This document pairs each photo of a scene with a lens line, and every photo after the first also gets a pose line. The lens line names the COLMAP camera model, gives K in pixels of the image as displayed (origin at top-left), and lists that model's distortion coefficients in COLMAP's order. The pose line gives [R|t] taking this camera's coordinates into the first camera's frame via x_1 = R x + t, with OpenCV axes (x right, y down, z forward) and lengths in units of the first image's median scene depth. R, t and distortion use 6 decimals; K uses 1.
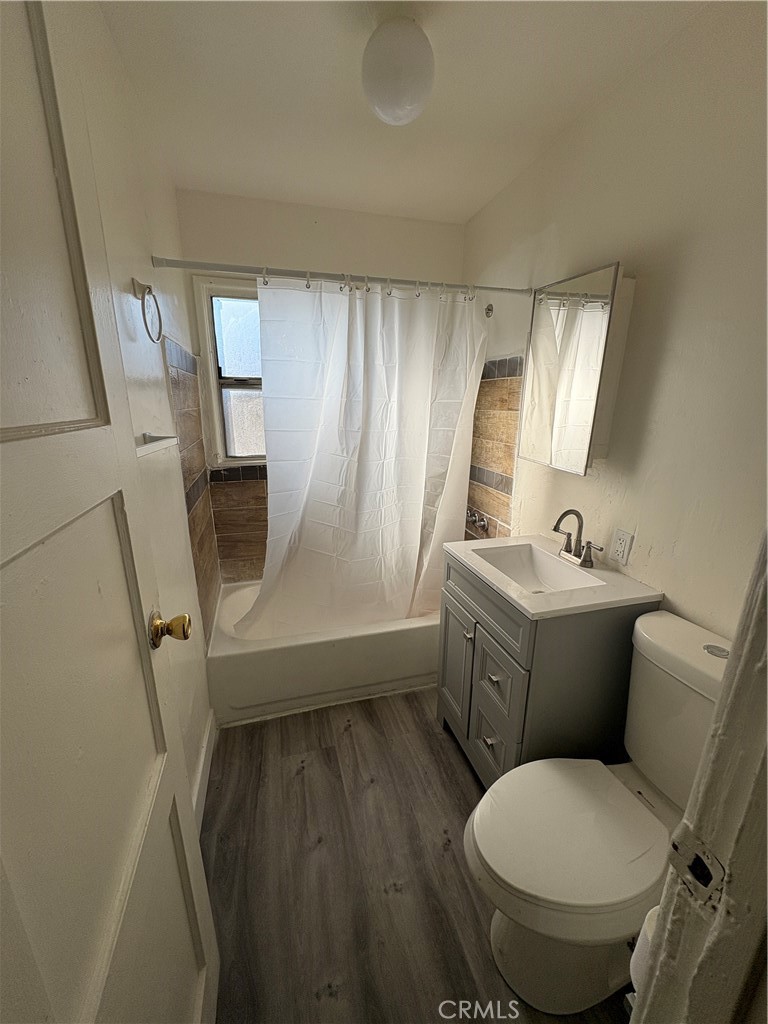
lens RADIAL K [[406.6, 0, 383.4], [0, 406.6, 513.7], [0, 0, 1]] dist [-0.000005, 0.000088]
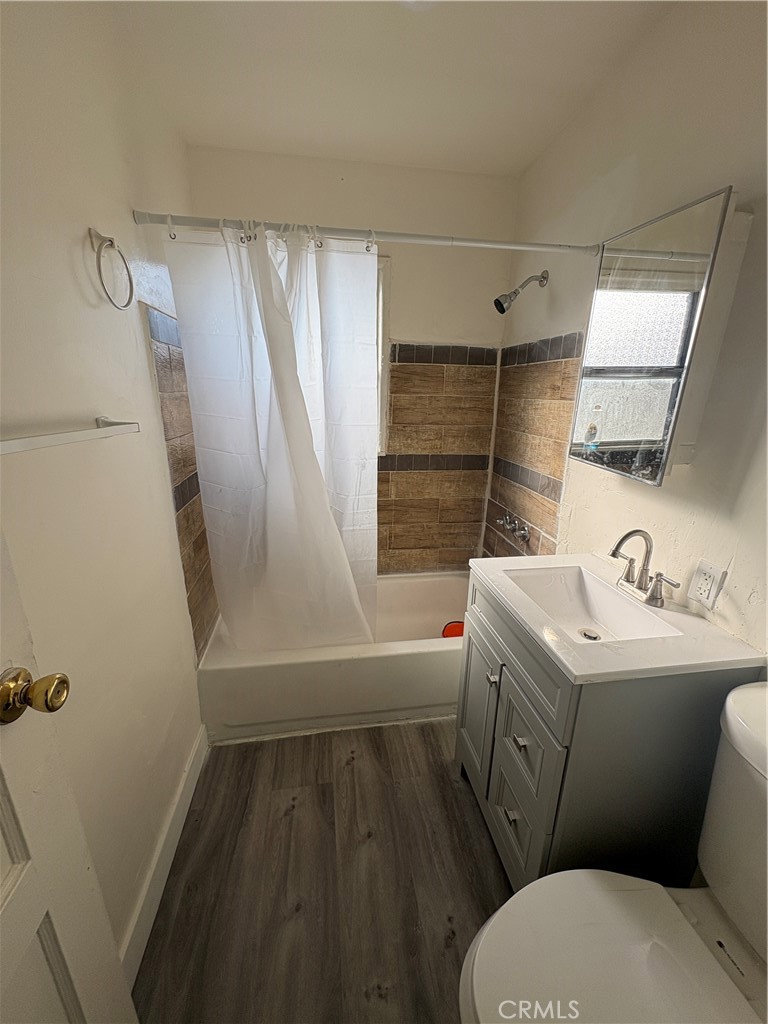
lens RADIAL K [[406.6, 0, 383.4], [0, 406.6, 513.7], [0, 0, 1]] dist [-0.000005, 0.000088]
pose [[0.992775, 0.045433, -0.111061, 0.057708], [-0.043079, 0.998795, 0.023508, -0.030150], [0.111995, -0.018554, 0.993536, 0.151398]]
